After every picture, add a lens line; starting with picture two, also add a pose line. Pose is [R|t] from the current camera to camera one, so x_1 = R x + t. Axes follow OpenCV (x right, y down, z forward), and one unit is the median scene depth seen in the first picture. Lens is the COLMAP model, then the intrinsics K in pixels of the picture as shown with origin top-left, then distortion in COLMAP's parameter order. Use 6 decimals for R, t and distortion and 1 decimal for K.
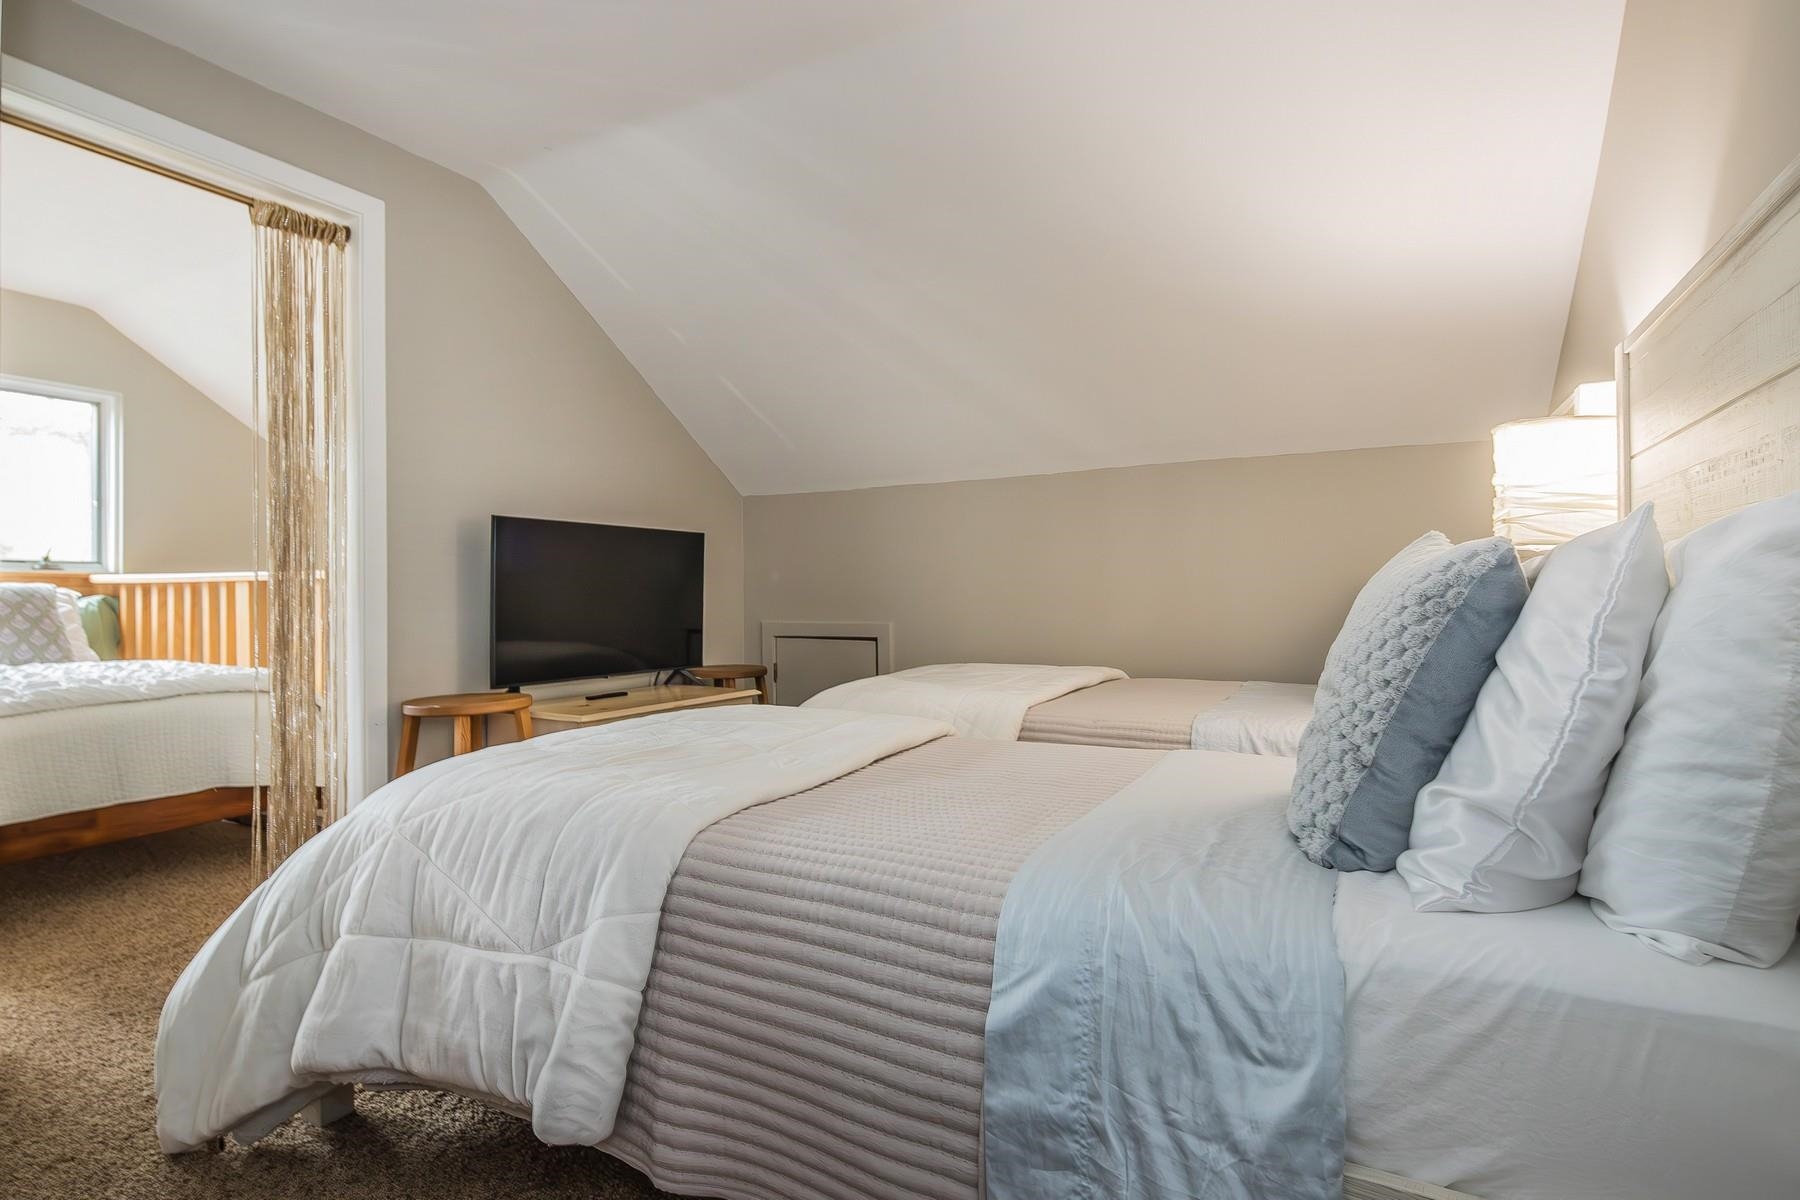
lens RADIAL K [[895.2, 0, 900.0], [0, 895.2, 600.0], [0, 0, 1]] dist [0.004108, 0.000226]
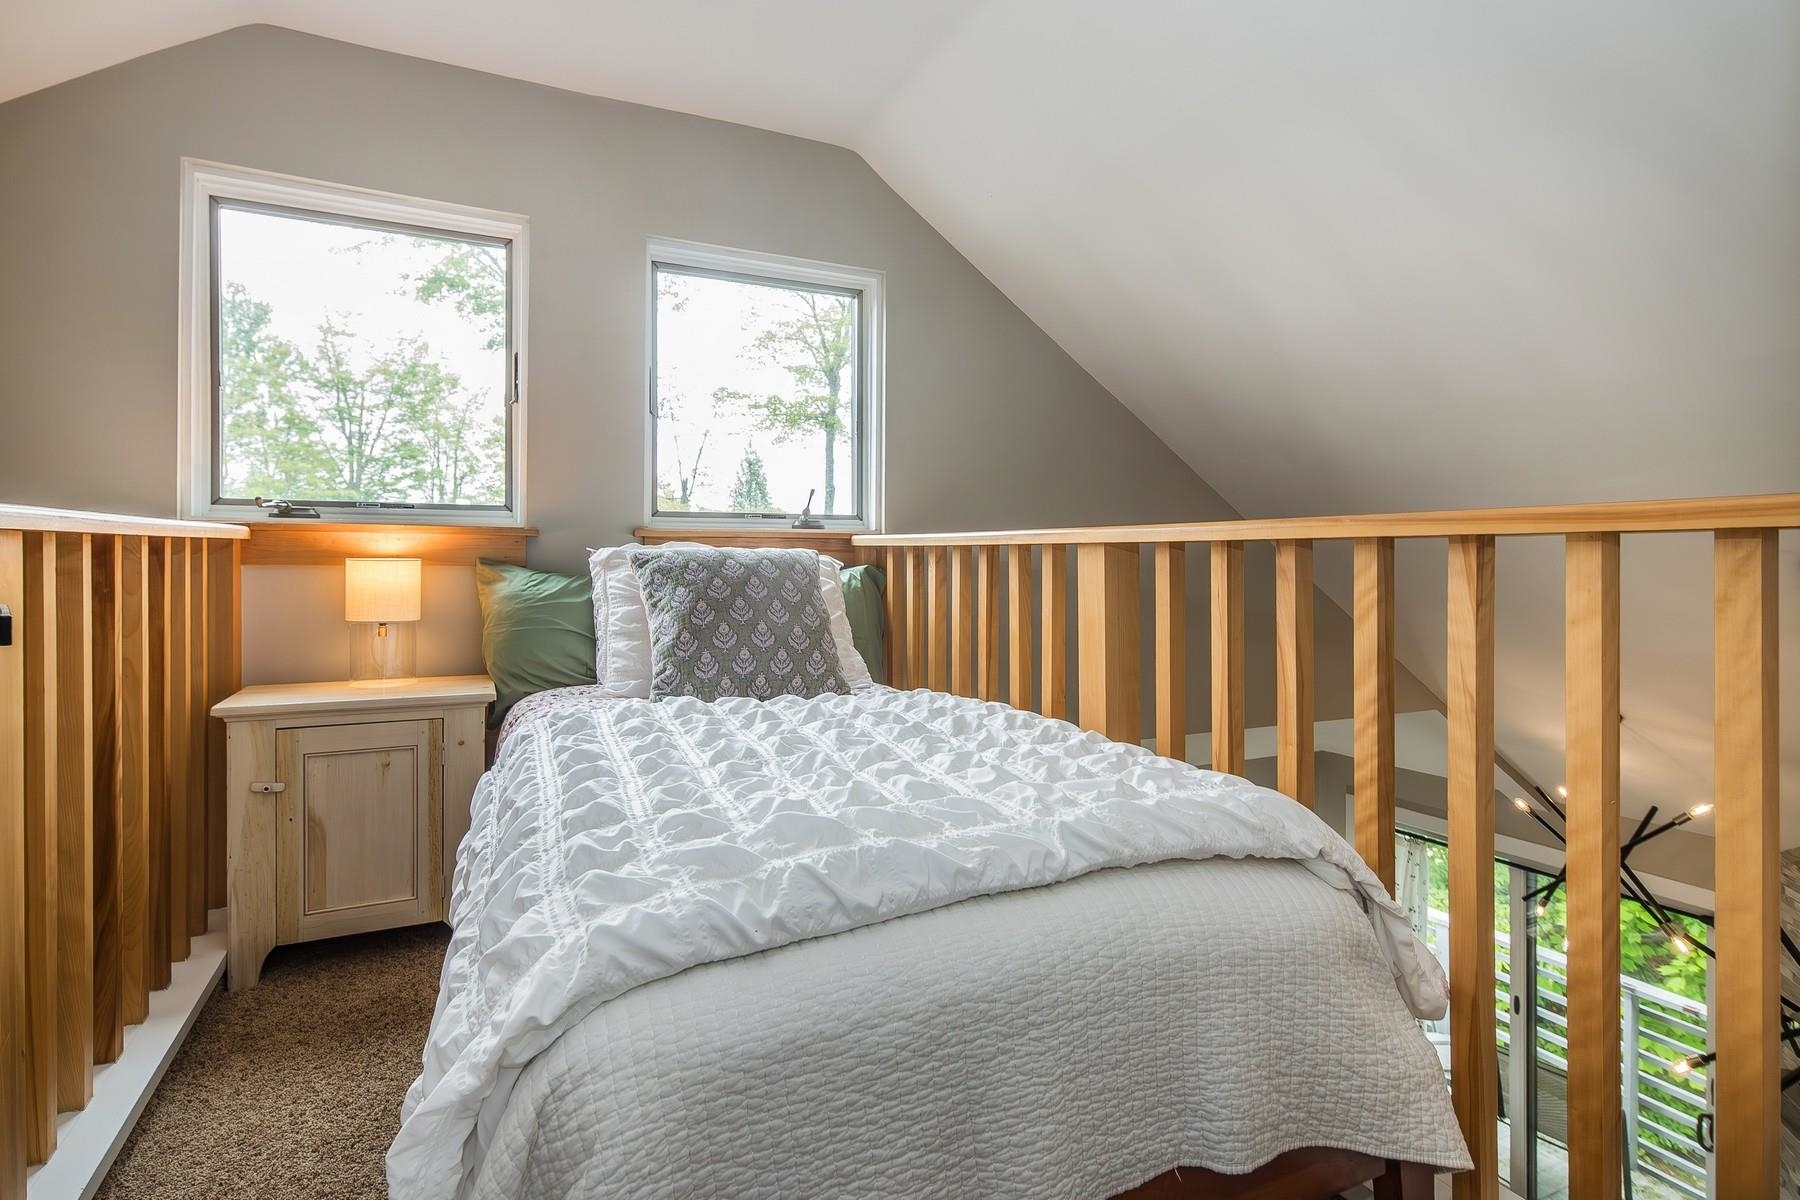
lens RADIAL K [[895.2, 0, 900.0], [0, 895.2, 600.0], [0, 0, 1]] dist [0.004108, 0.000226]
pose [[0.795477, 0.034060, -0.605025, -0.461717], [-0.003845, 0.998683, 0.051165, -0.013559], [0.605971, -0.038374, 0.794561, 0.480999]]
